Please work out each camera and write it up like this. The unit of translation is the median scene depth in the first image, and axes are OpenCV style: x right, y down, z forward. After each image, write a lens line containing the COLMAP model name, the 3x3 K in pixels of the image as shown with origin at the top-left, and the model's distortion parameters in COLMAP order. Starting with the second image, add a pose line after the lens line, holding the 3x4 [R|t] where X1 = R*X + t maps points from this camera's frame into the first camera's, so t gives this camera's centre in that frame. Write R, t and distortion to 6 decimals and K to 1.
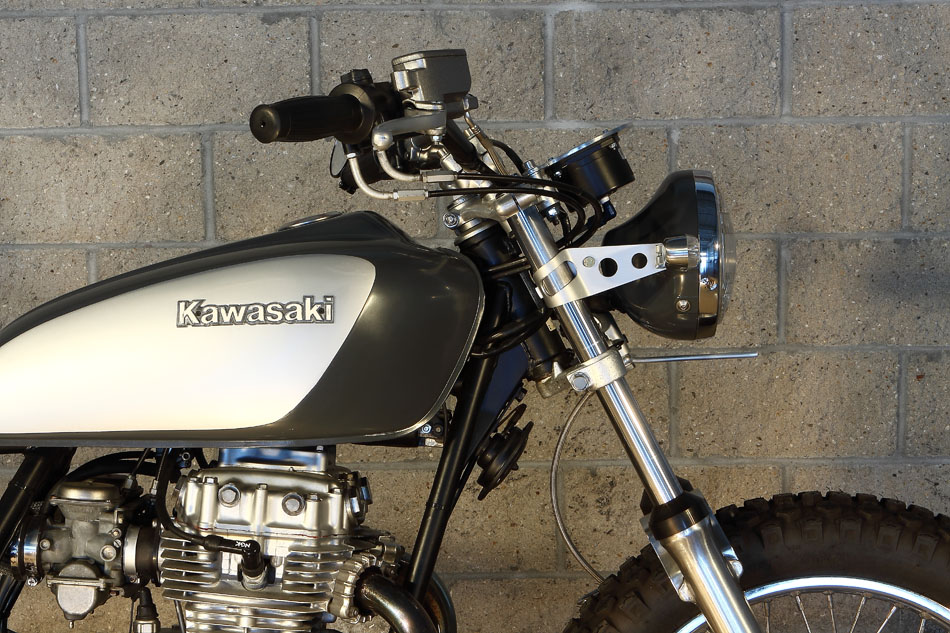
lens RADIAL K [[2040.4, 0, 475.0], [0, 2040.4, 316.5], [0, 0, 1]] dist [0.014963, -0.151593]
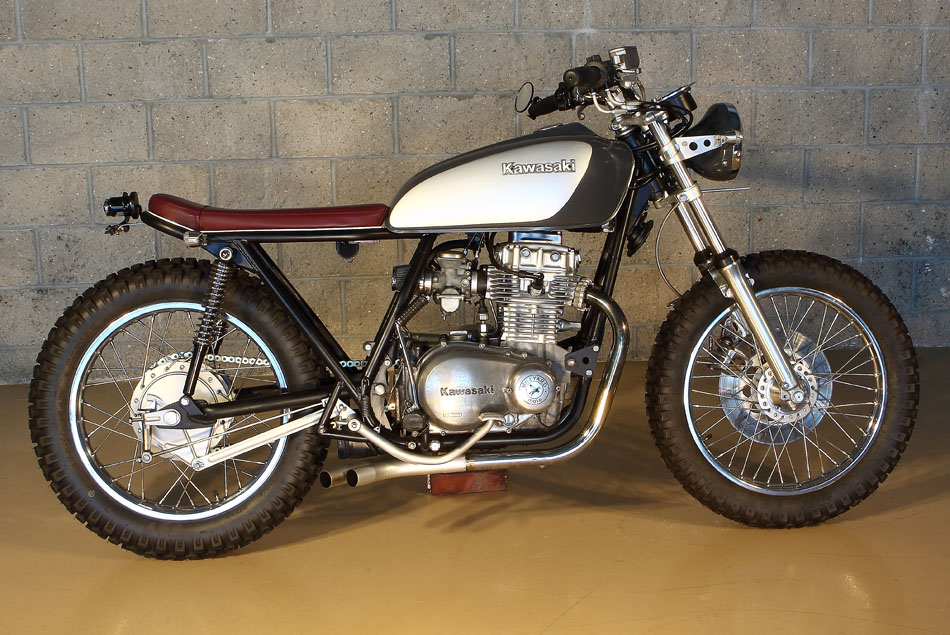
lens RADIAL K [[1289.4, 0, 497.3], [0, 1289.4, 276.8], [0, 0, 1]] dist [-0.106779, 0.075223]
pose [[0.993475, -0.022746, 0.111758, -0.296101], [0.018989, 0.999222, 0.034564, 0.063277], [-0.112457, -0.032216, 0.993134, -0.346521]]
